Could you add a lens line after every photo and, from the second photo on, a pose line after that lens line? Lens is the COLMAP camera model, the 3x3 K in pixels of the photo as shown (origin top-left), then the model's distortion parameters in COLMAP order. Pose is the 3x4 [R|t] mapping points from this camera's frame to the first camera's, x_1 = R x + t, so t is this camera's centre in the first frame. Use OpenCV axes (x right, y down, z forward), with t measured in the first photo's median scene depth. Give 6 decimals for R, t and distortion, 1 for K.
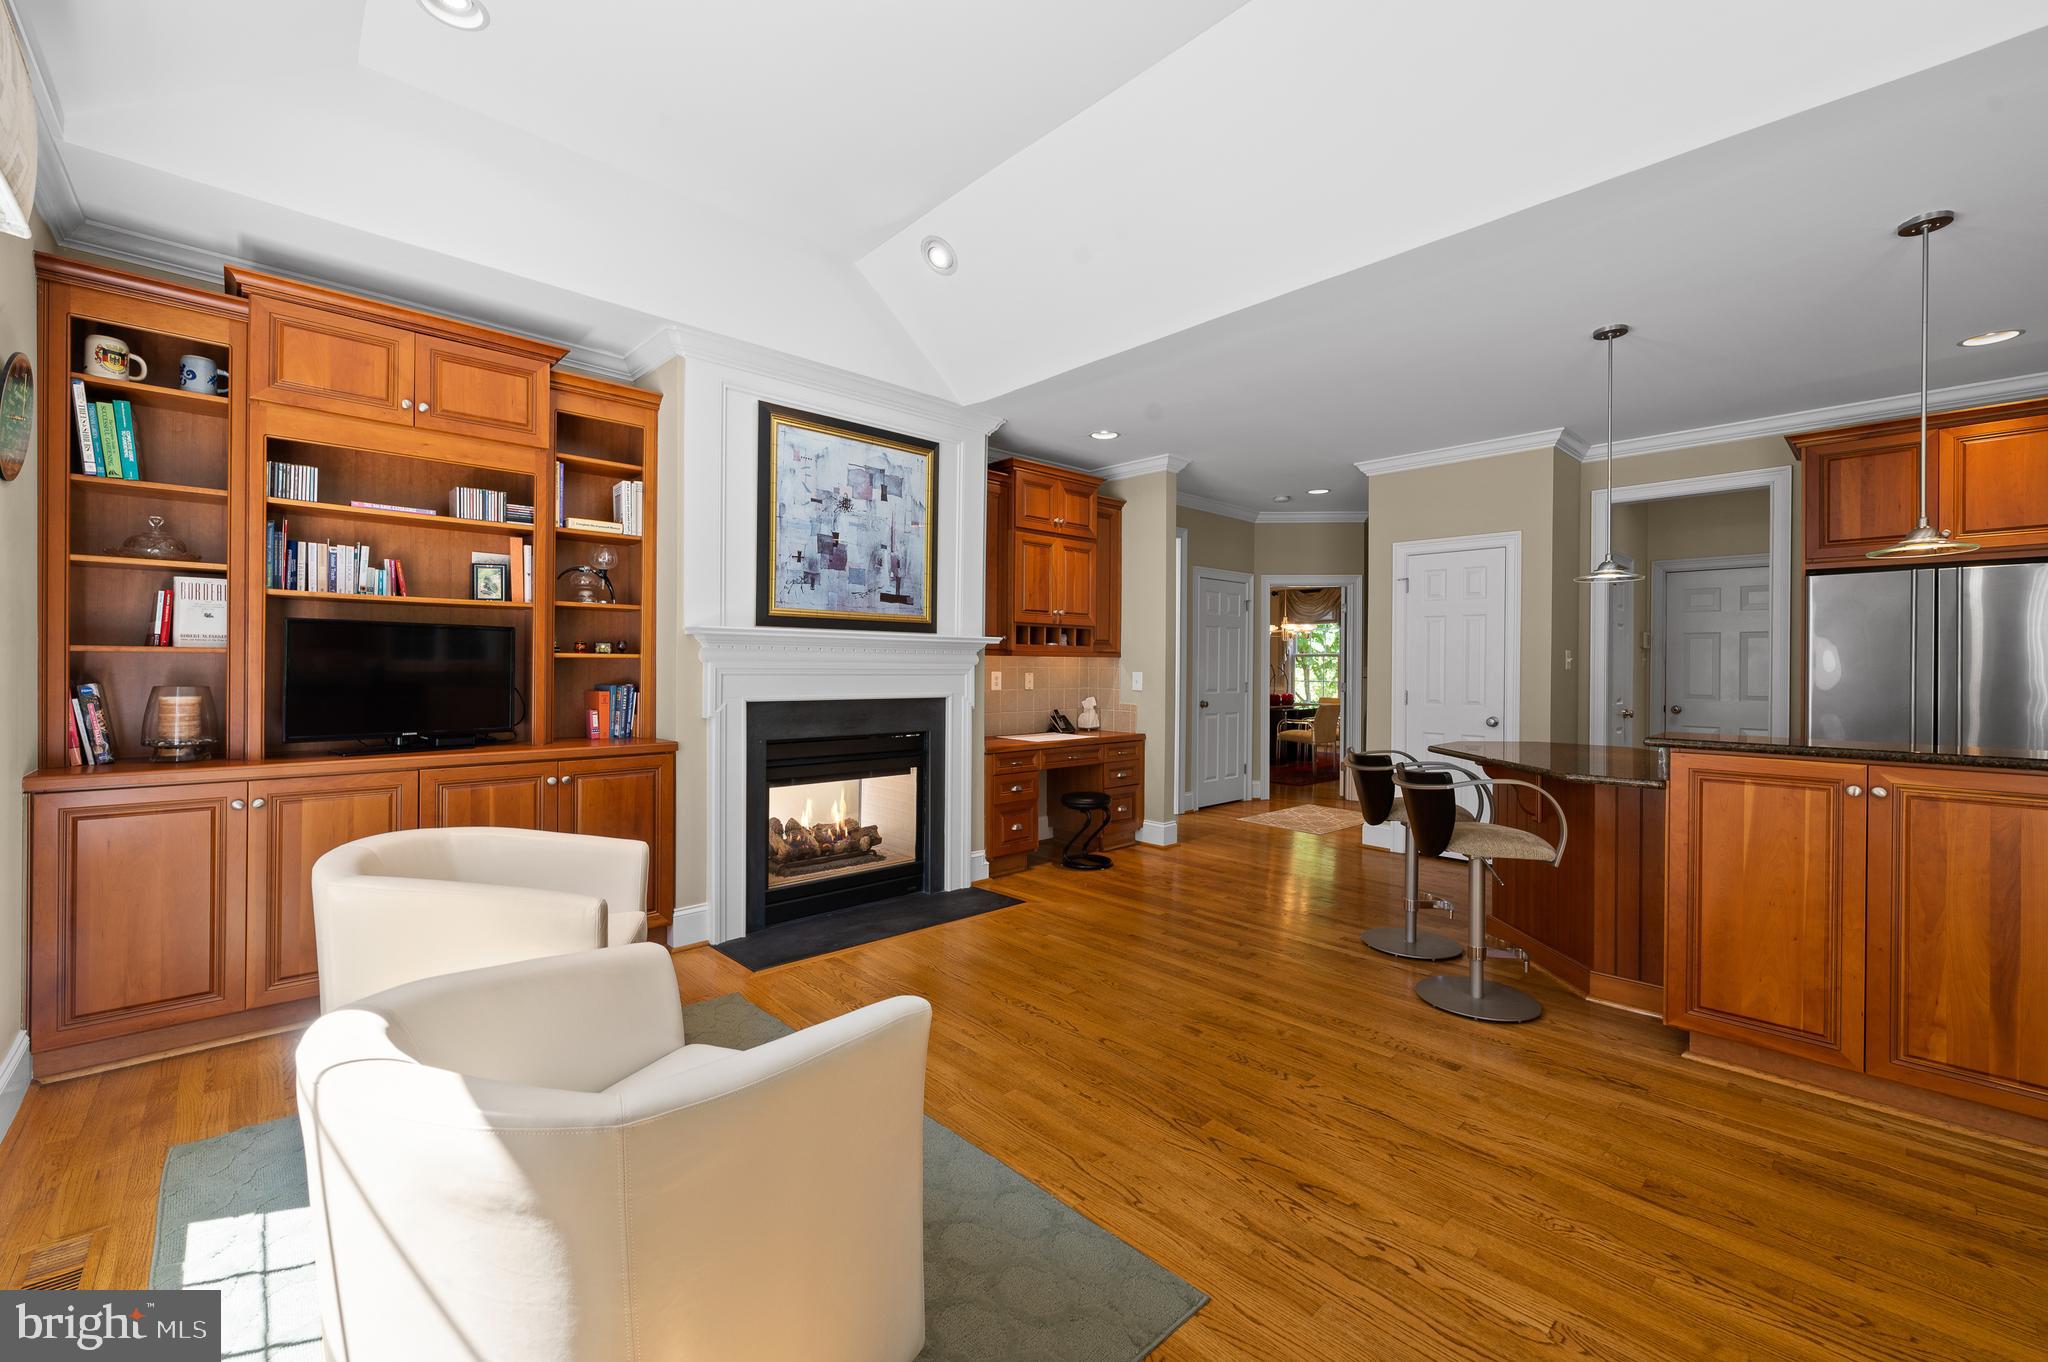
lens RADIAL K [[830.1, 0, 1031.9], [0, 830.1, 661.5], [0, 0, 1]] dist [-0.003517, 0.000794]
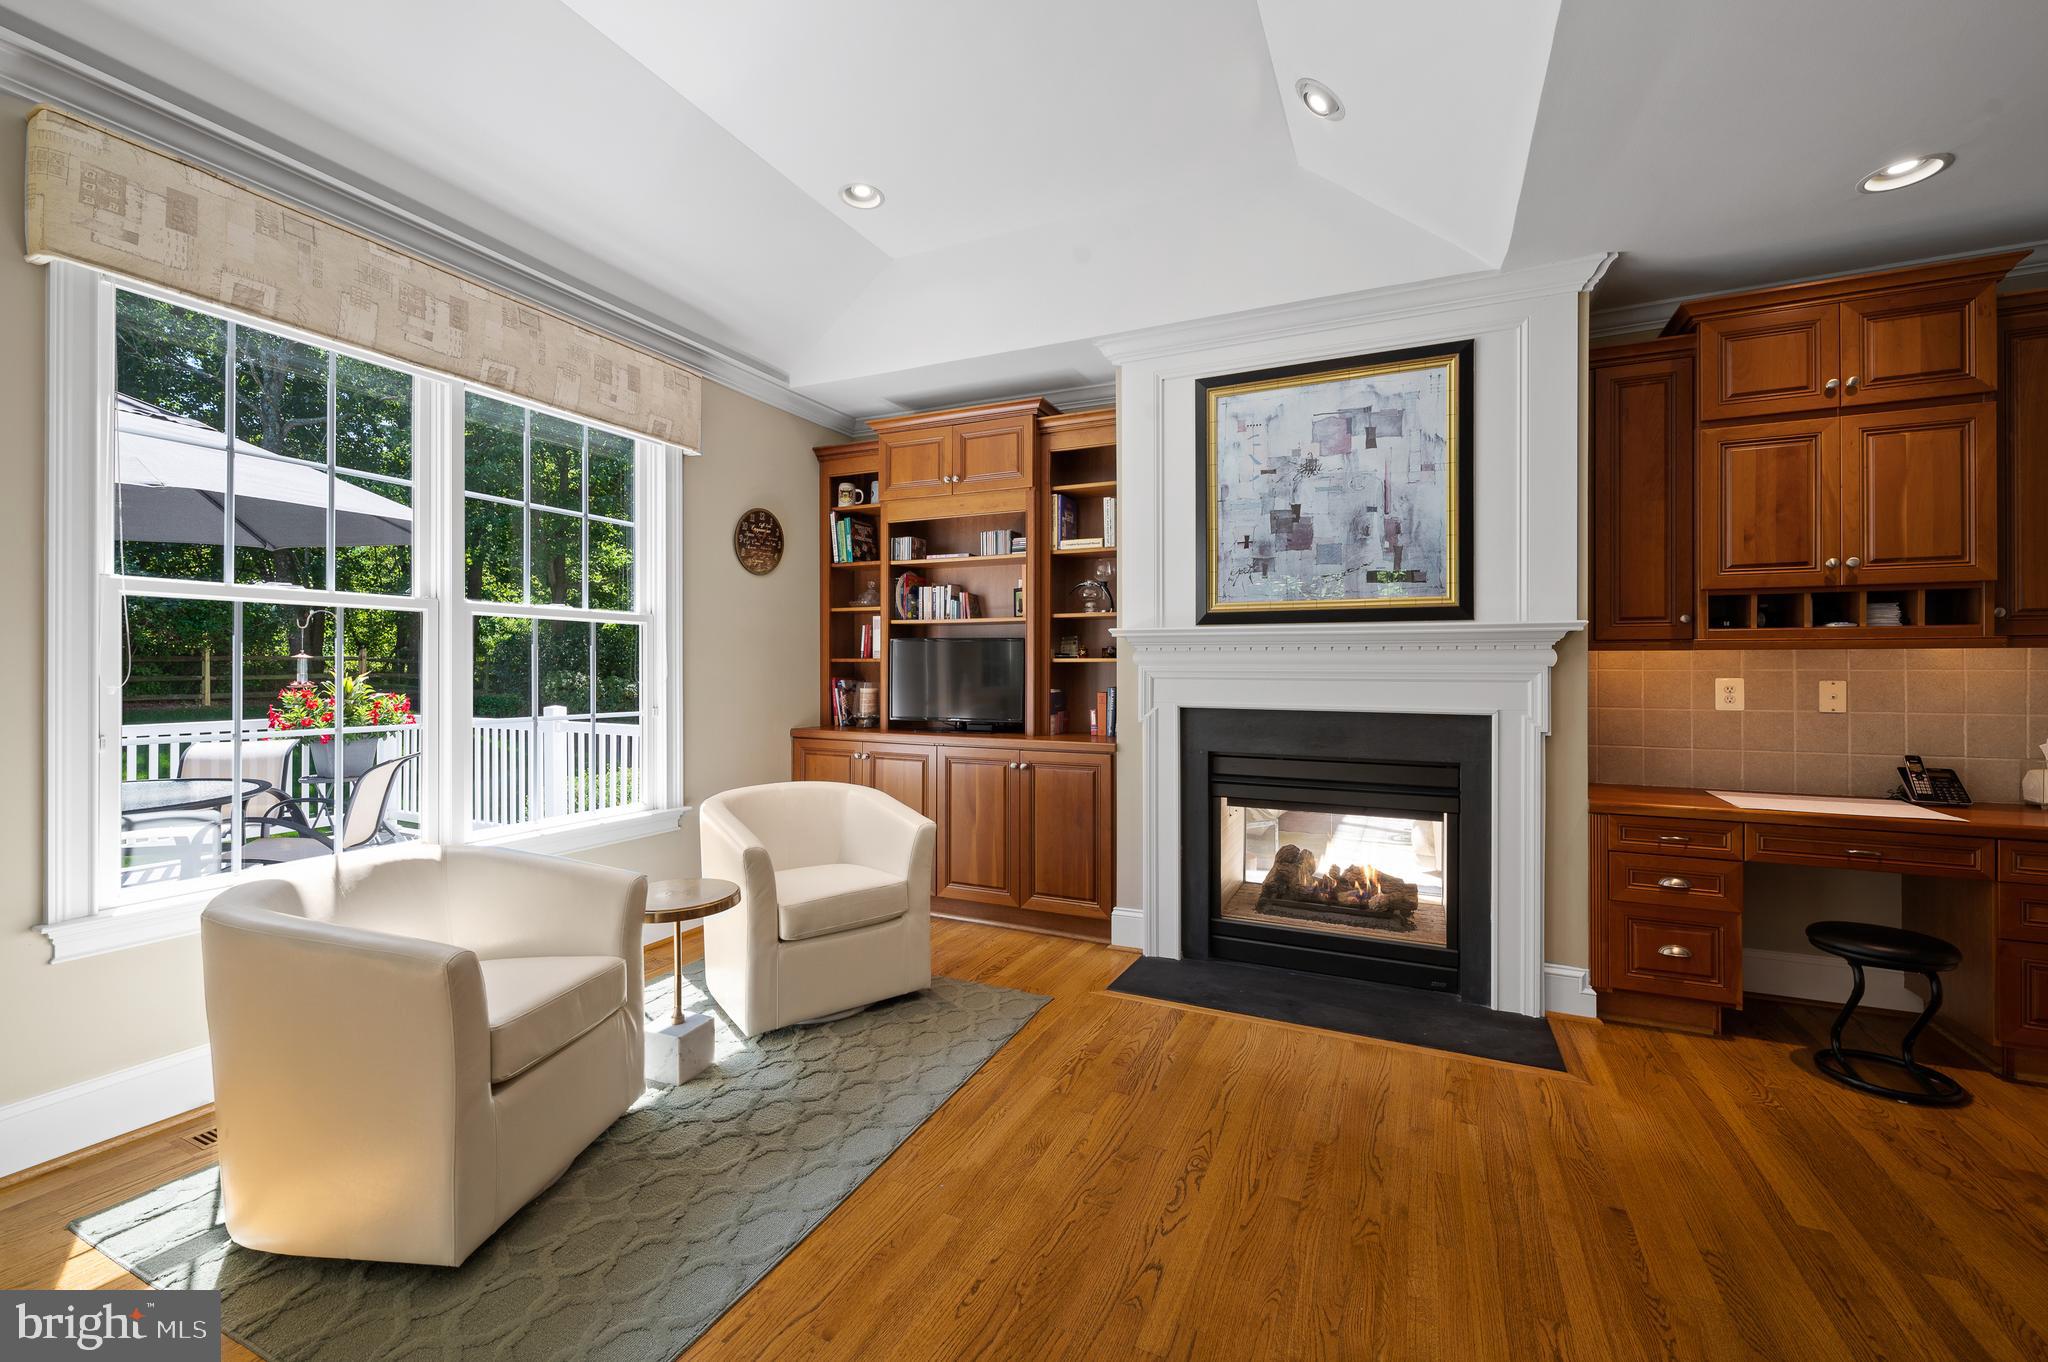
lens RADIAL K [[830.1, 0, 1025.5], [0, 830.1, 662.8], [0, 0, 1]] dist [-0.003517, 0.000794]
pose [[0.362890, -0.011336, -0.931763, 0.460496], [0.006099, 0.999933, -0.009791, 0.006406], [0.931812, -0.002130, 0.362935, 0.498868]]
